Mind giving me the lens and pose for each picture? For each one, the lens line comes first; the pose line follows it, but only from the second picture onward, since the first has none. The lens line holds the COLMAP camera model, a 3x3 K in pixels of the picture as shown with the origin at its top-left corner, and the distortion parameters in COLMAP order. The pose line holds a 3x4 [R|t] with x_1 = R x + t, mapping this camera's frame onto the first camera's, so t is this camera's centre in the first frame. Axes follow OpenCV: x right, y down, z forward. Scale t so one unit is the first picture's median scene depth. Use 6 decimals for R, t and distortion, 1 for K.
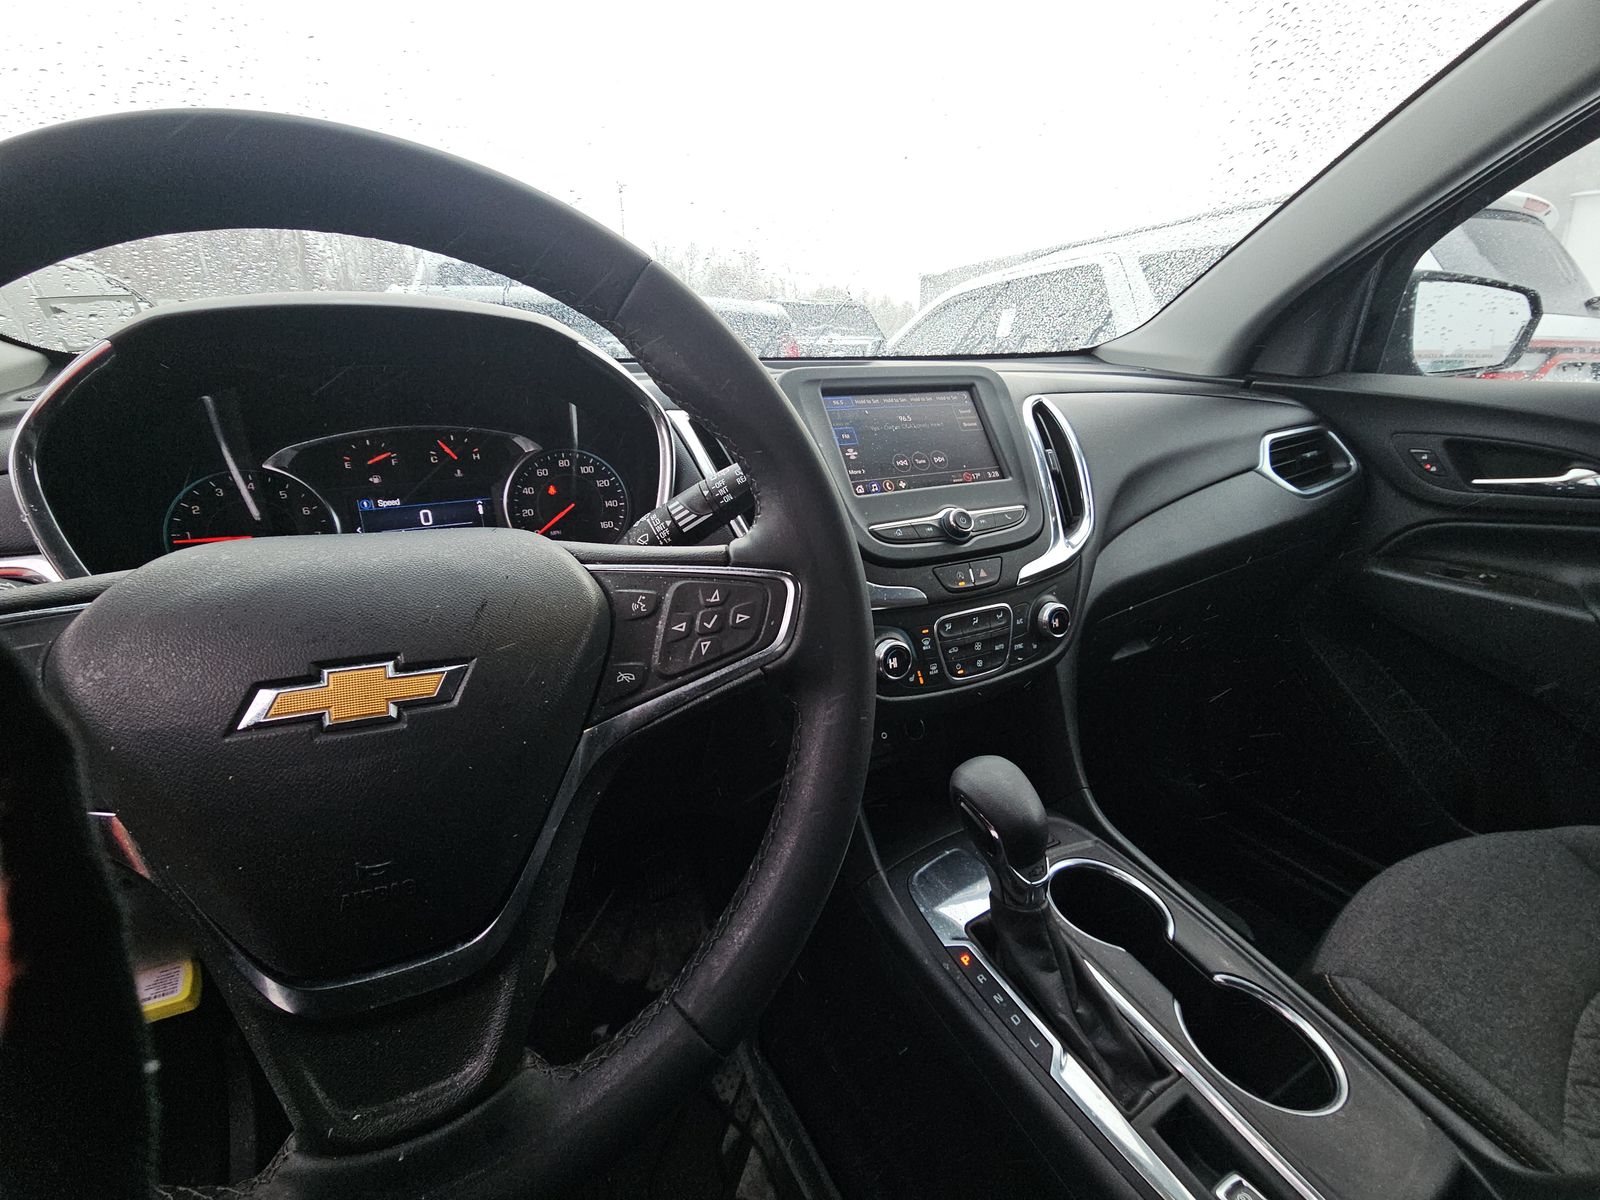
lens RADIAL K [[644.2, 0, 799.7], [0, 644.2, 597.7], [0, 0, 1]] dist [-0.006422, -0.004230]
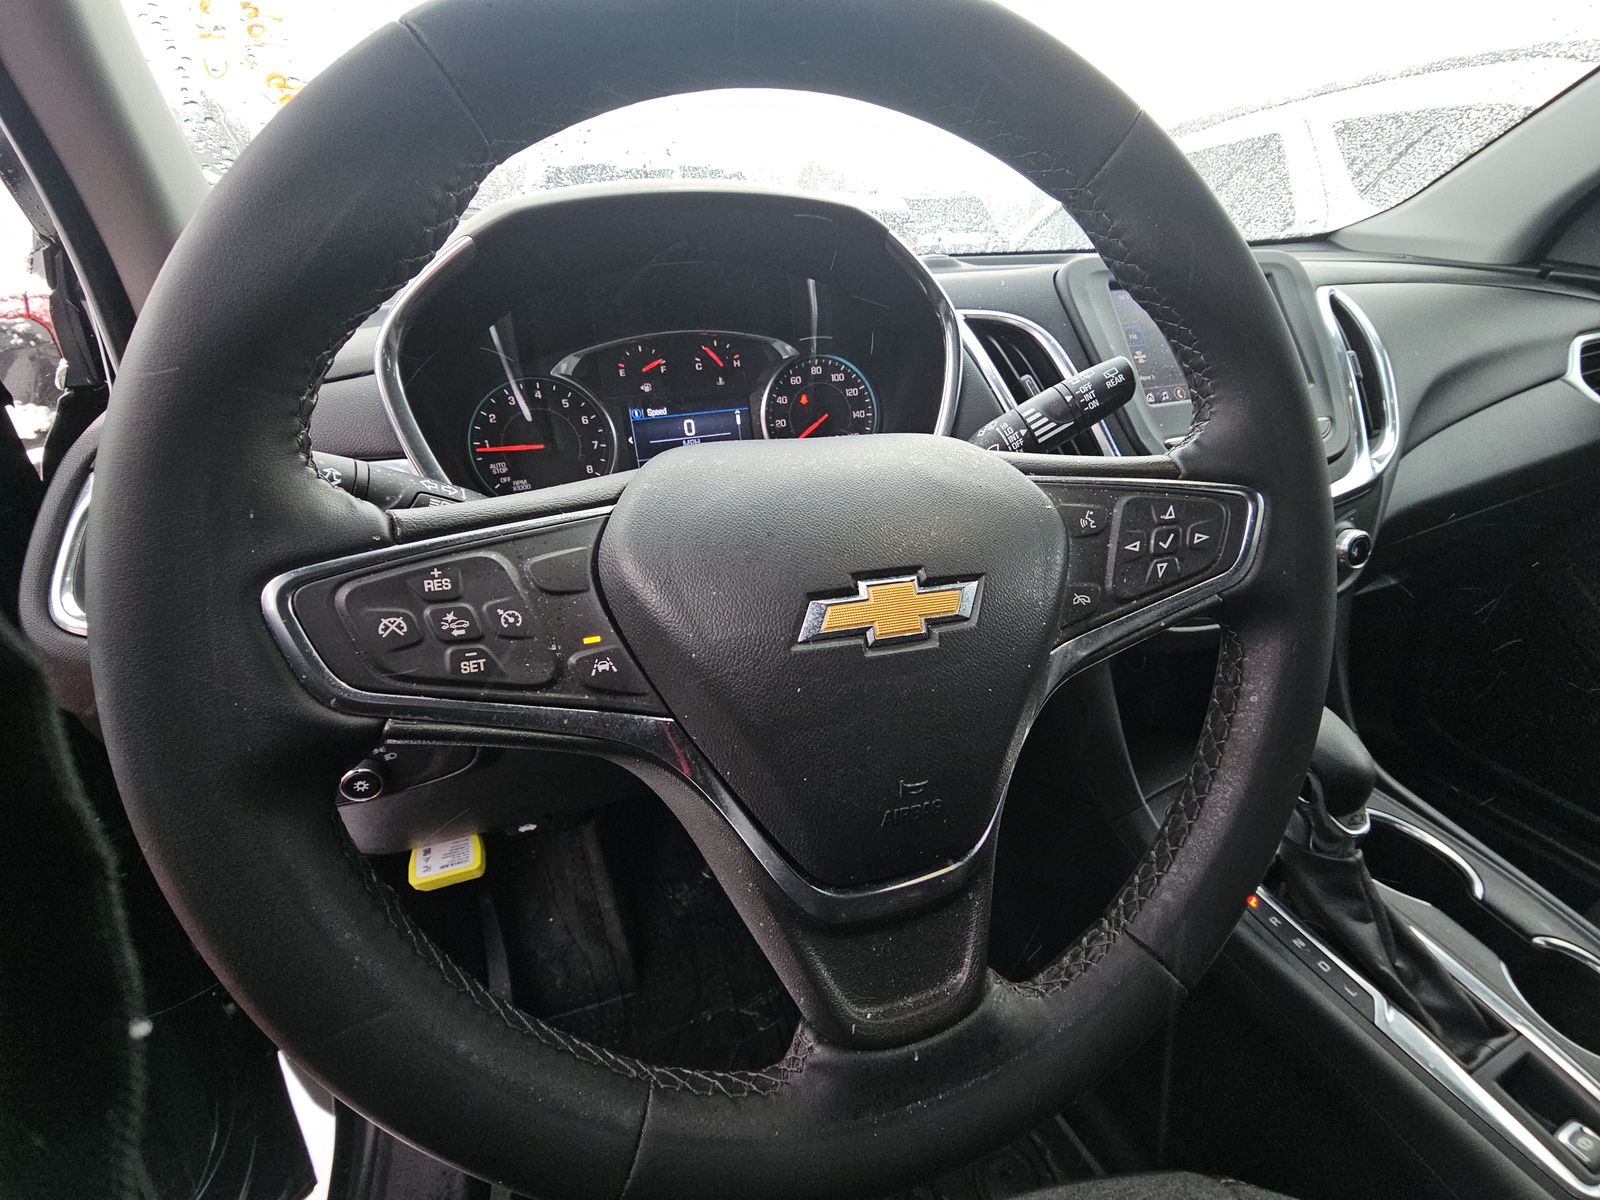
lens RADIAL K [[644.2, 0, 795.3], [0, 644.2, 599.1], [0, 0, 1]] dist [-0.006422, -0.004230]
pose [[0.990801, 0.036996, -0.130168, -0.311451], [-0.020386, 0.991732, 0.126695, 0.008062], [0.133779, -0.122876, 0.983364, 0.020338]]
